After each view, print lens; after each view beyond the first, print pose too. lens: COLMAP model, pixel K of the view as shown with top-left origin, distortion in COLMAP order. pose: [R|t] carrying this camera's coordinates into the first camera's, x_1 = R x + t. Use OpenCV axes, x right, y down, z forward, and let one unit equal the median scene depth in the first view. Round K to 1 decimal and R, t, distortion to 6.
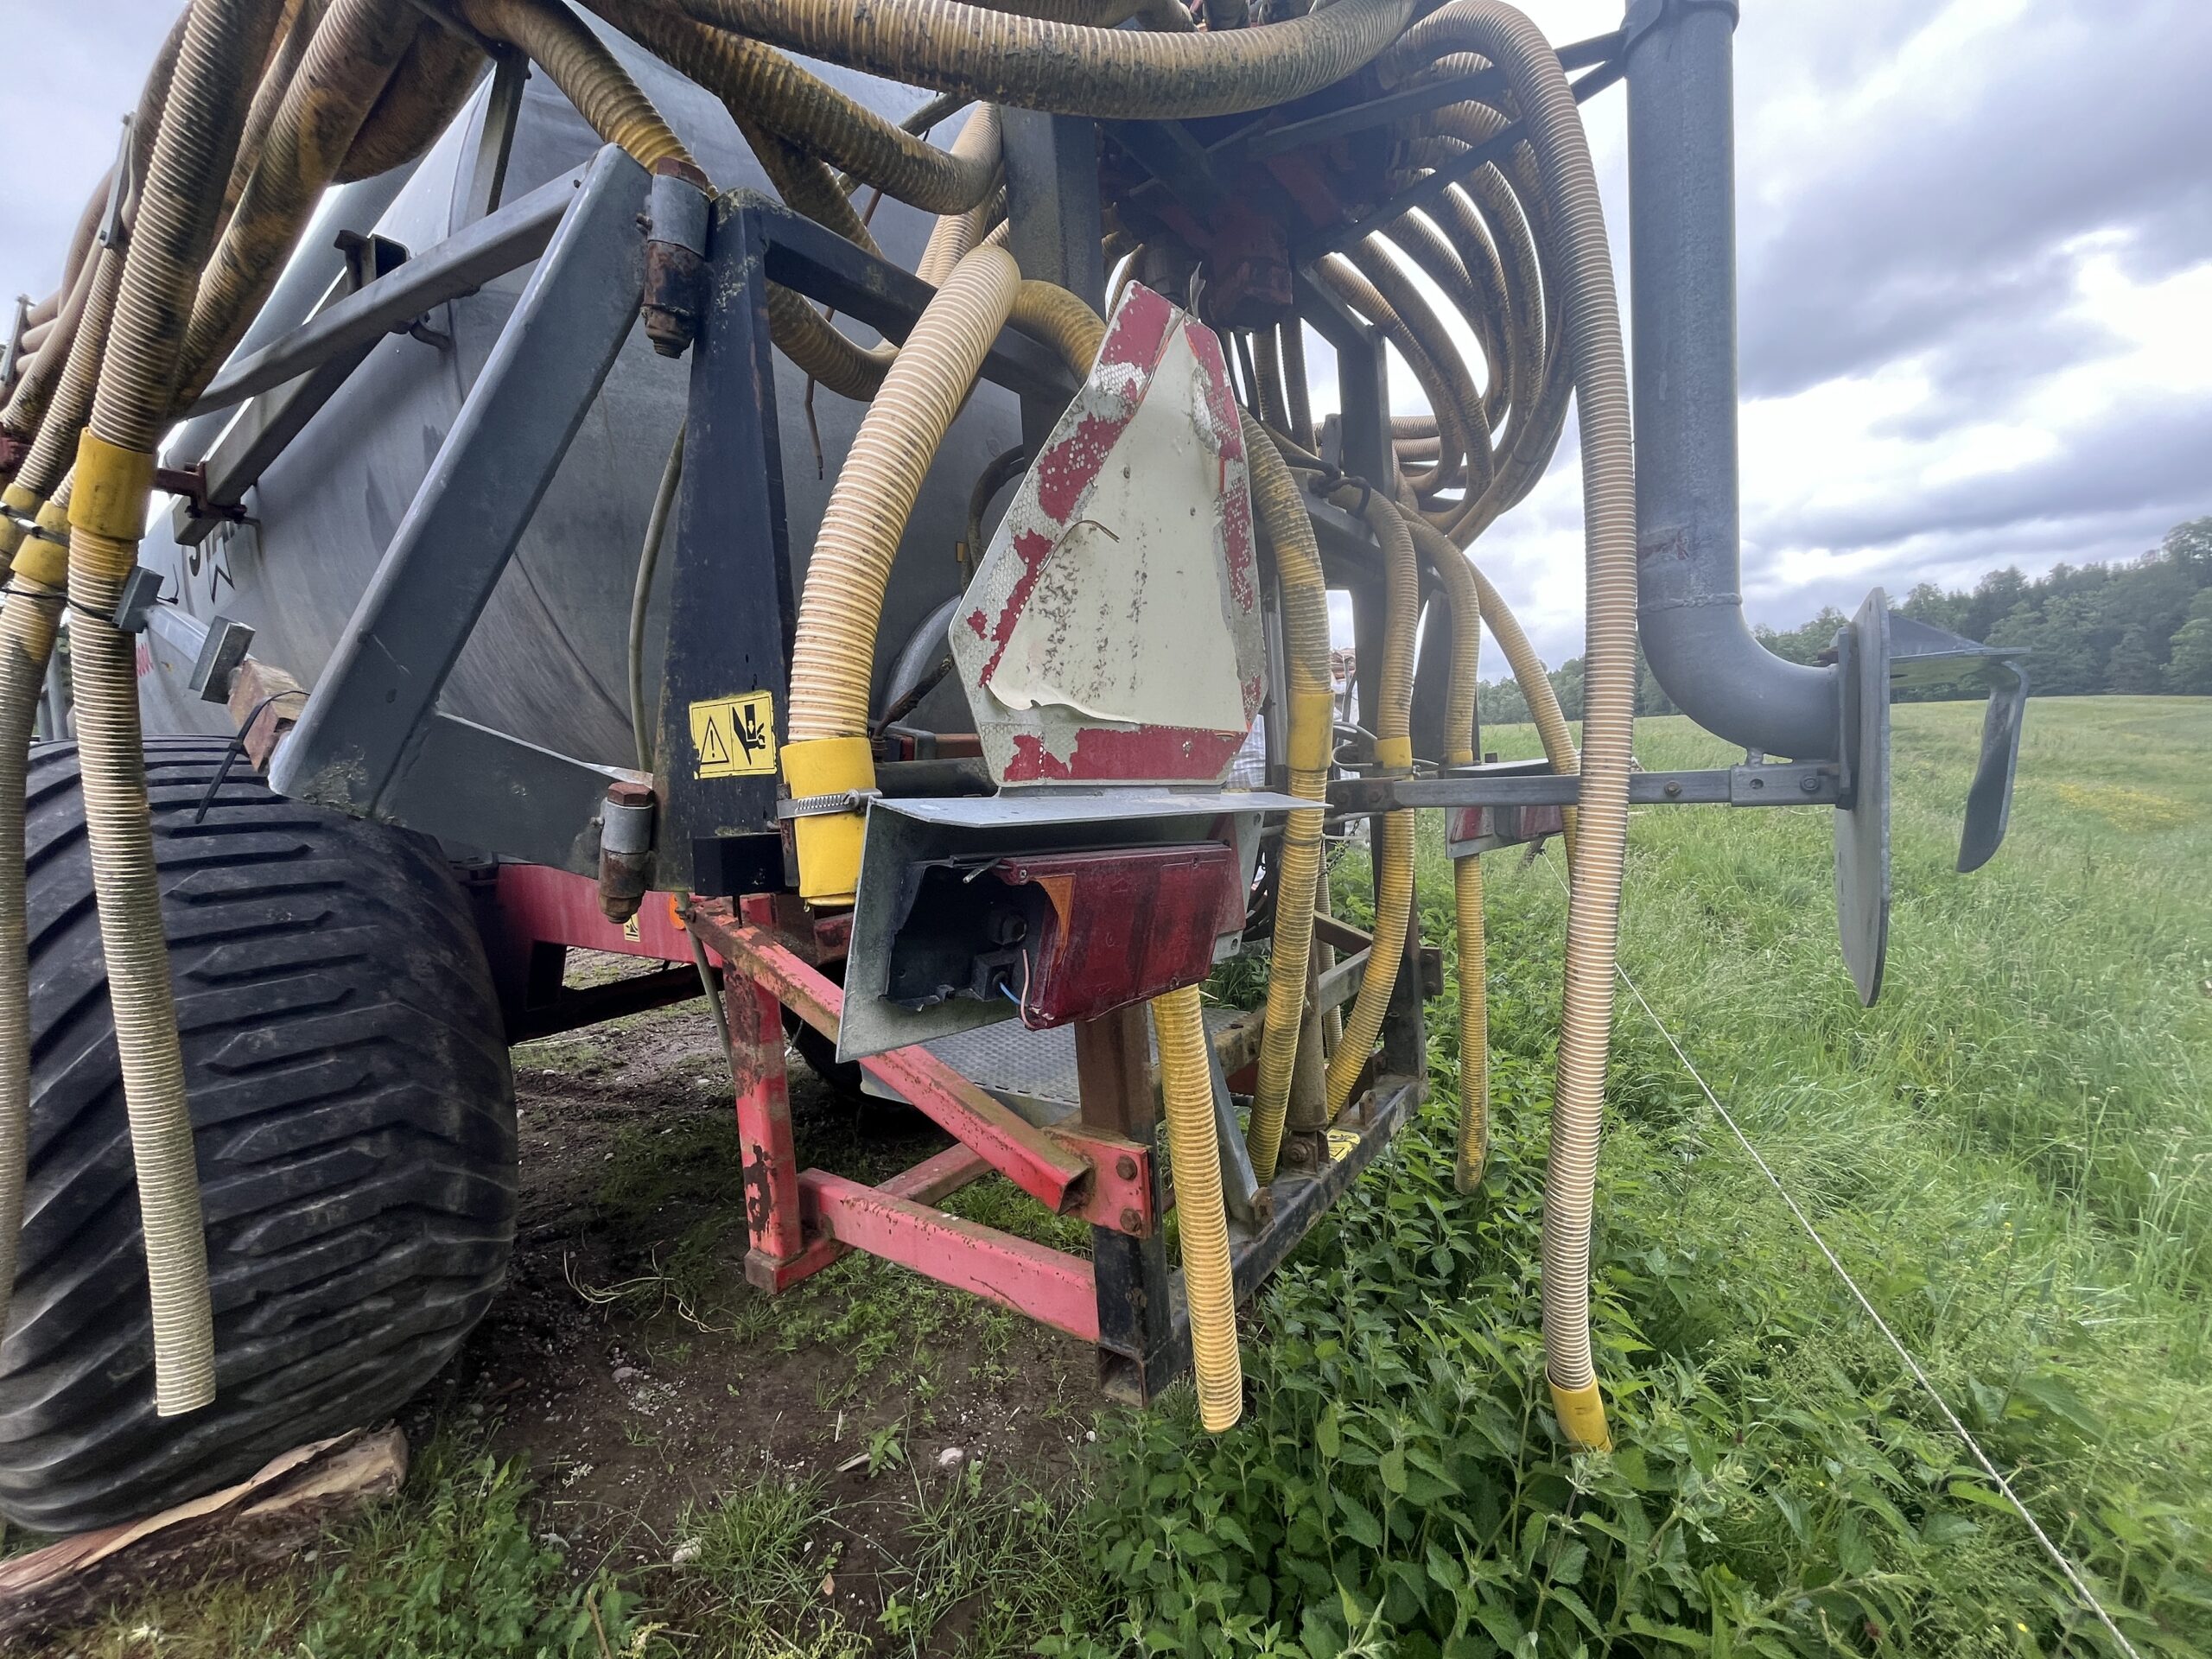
lens RADIAL K [[901.6, 0, 1093.6], [0, 901.6, 837.5], [0, 0, 1]] dist [-0.001600, 0.000381]
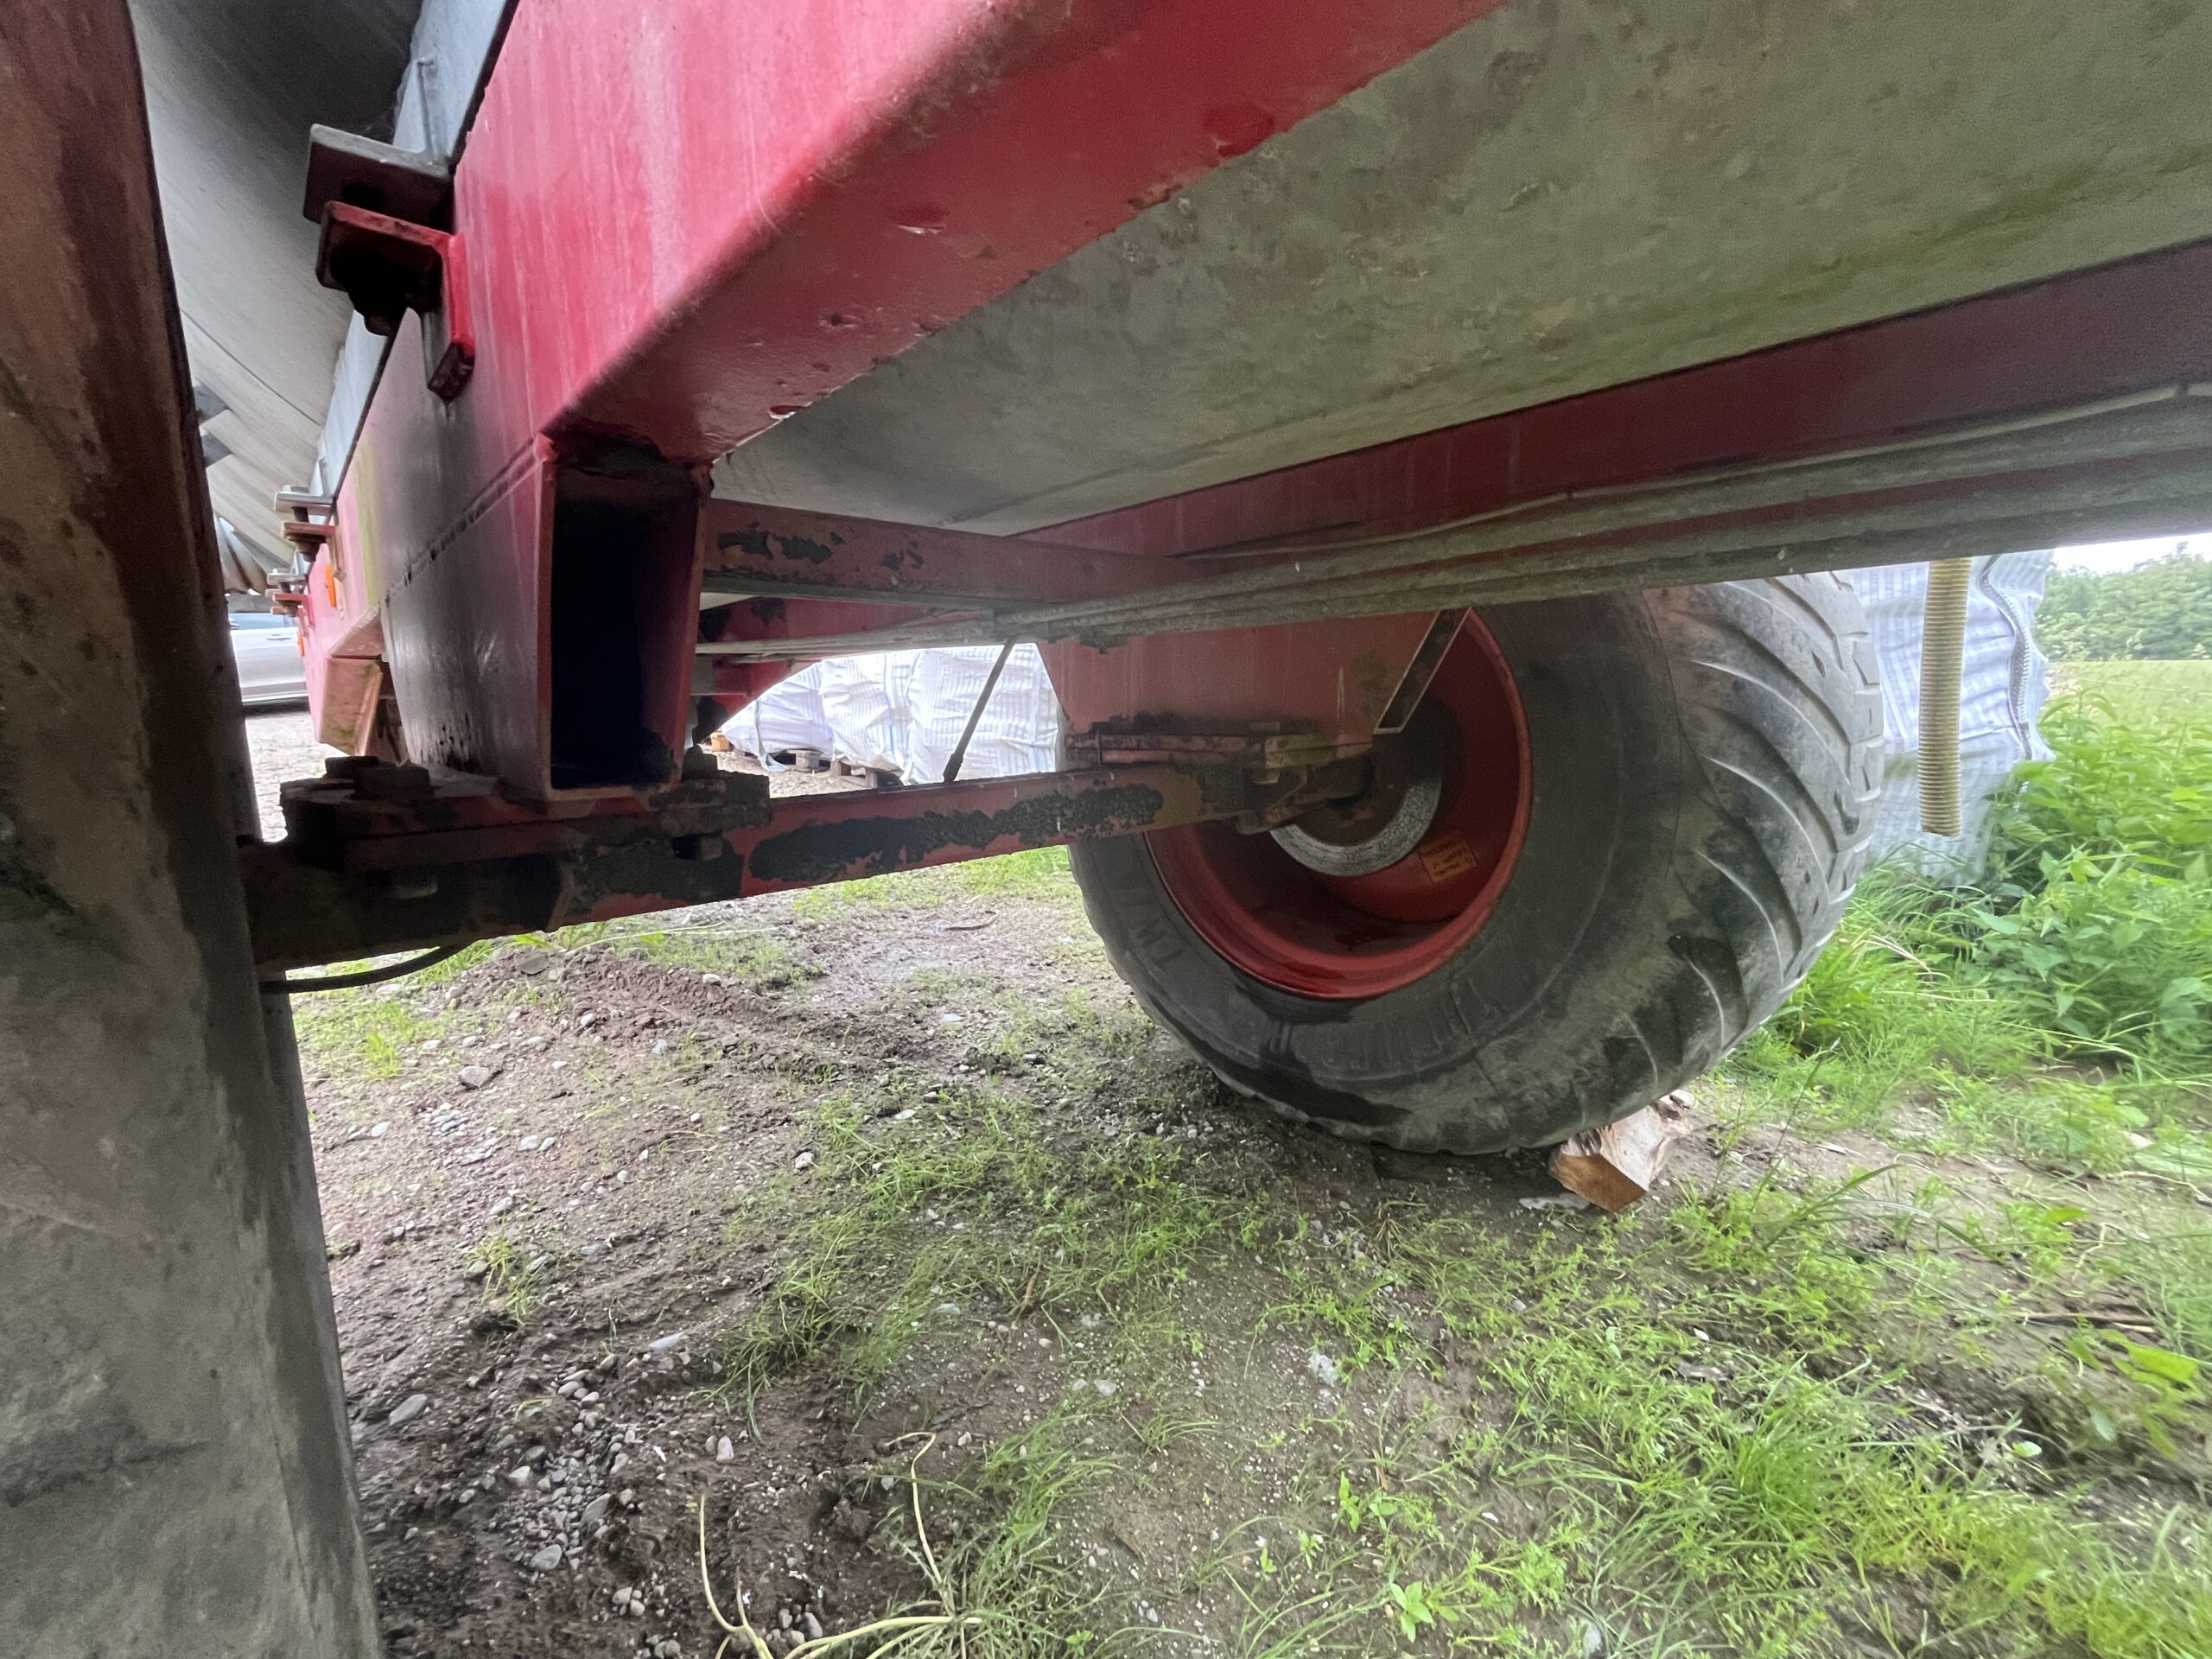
lens RADIAL K [[901.6, 0, 1093.6], [0, 901.6, 837.5], [0, 0, 1]] dist [-0.001600, 0.000381]
pose [[0.983960, 0.066534, -0.165519, -0.266780], [-0.053912, 0.995367, 0.079617, 0.107515], [0.170050, -0.069417, 0.982987, 0.472346]]
